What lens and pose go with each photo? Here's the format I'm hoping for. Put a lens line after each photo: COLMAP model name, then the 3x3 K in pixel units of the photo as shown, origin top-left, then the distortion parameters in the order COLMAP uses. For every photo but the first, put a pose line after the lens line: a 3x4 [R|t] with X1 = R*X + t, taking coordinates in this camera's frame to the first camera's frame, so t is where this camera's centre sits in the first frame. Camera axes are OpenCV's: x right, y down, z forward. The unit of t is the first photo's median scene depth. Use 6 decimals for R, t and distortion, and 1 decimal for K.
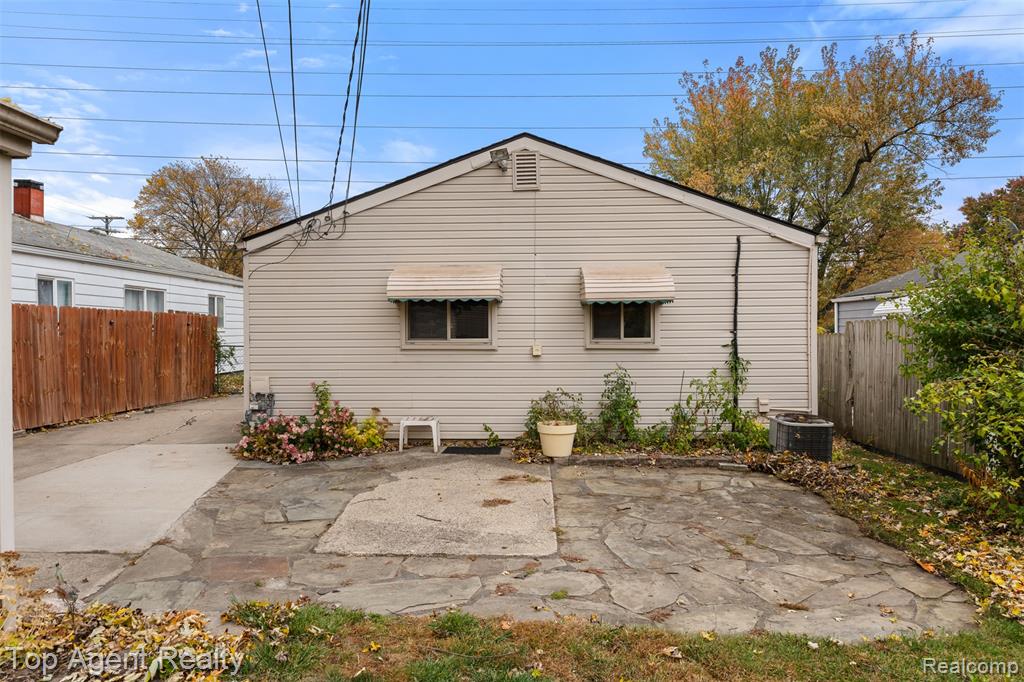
lens RADIAL K [[641.8, 0, 512.0], [0, 641.8, 341.0], [0, 0, 1]] dist [-0.004726, -0.000867]
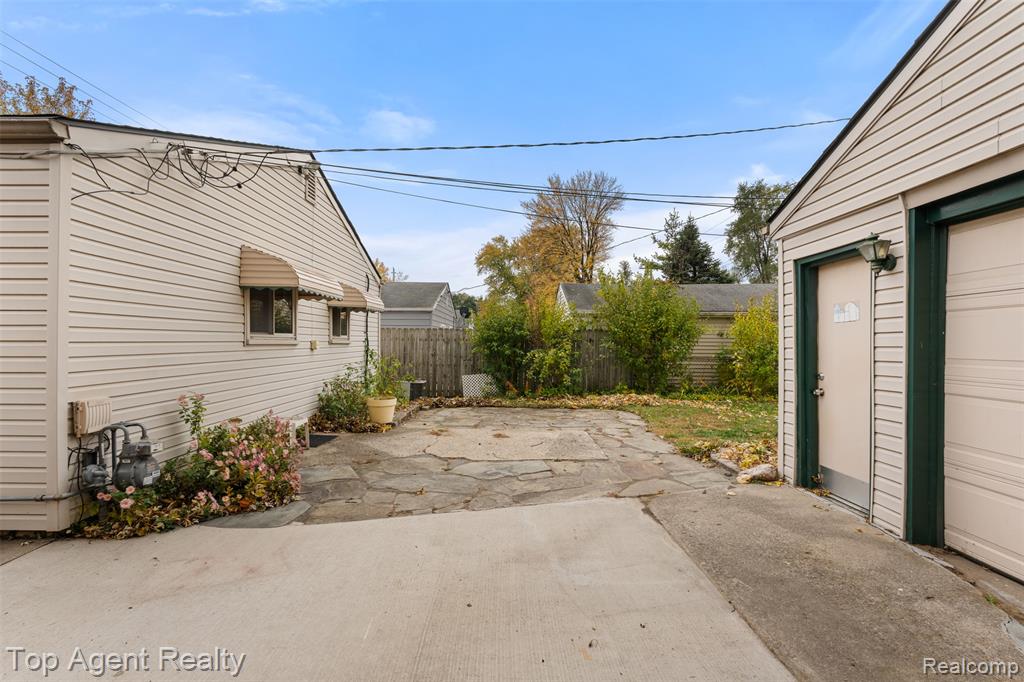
lens RADIAL K [[450.8, 0, 512.0], [0, 450.8, 341.0], [0, 0, 1]] dist [-0.001954, 0.000157]
pose [[-0.049879, 0.005979, 0.998737, -0.791359], [-0.002792, 0.999977, -0.006125, 0.013183], [-0.998751, -0.003094, -0.049861, 0.699602]]
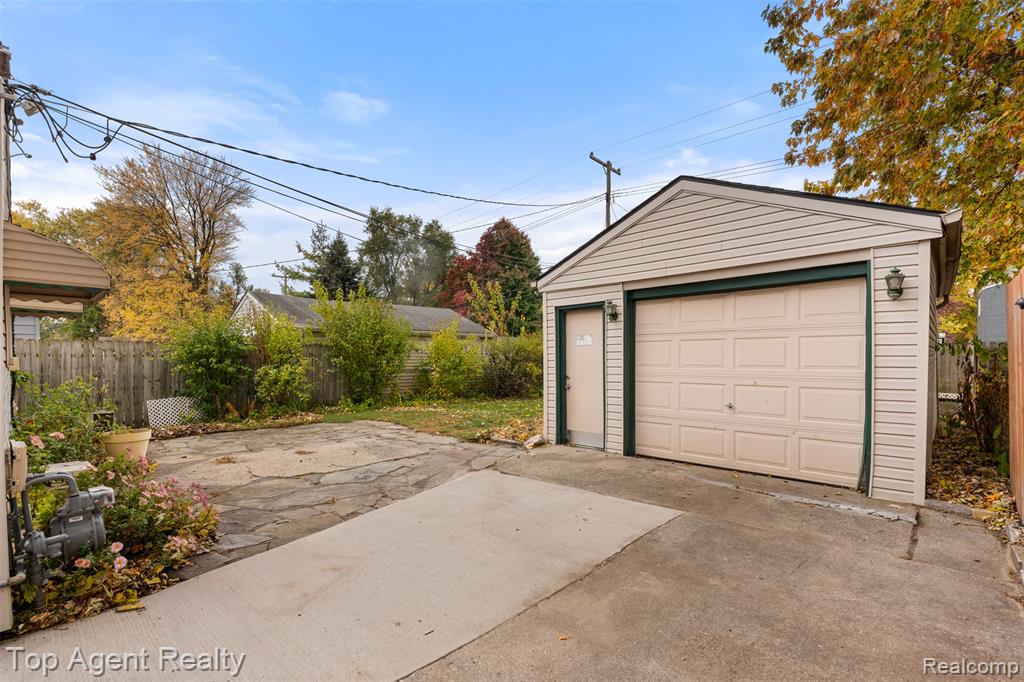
lens RADIAL K [[460.8, 0, 513.7], [0, 460.8, 362.3], [0, 0, 1]] dist [-0.002485, -0.000378]
pose [[-0.750803, -0.003215, 0.660519, -0.802532], [0.005923, 0.999915, 0.011598, 0.010168], [-0.660500, 0.012620, -0.750720, 1.033970]]
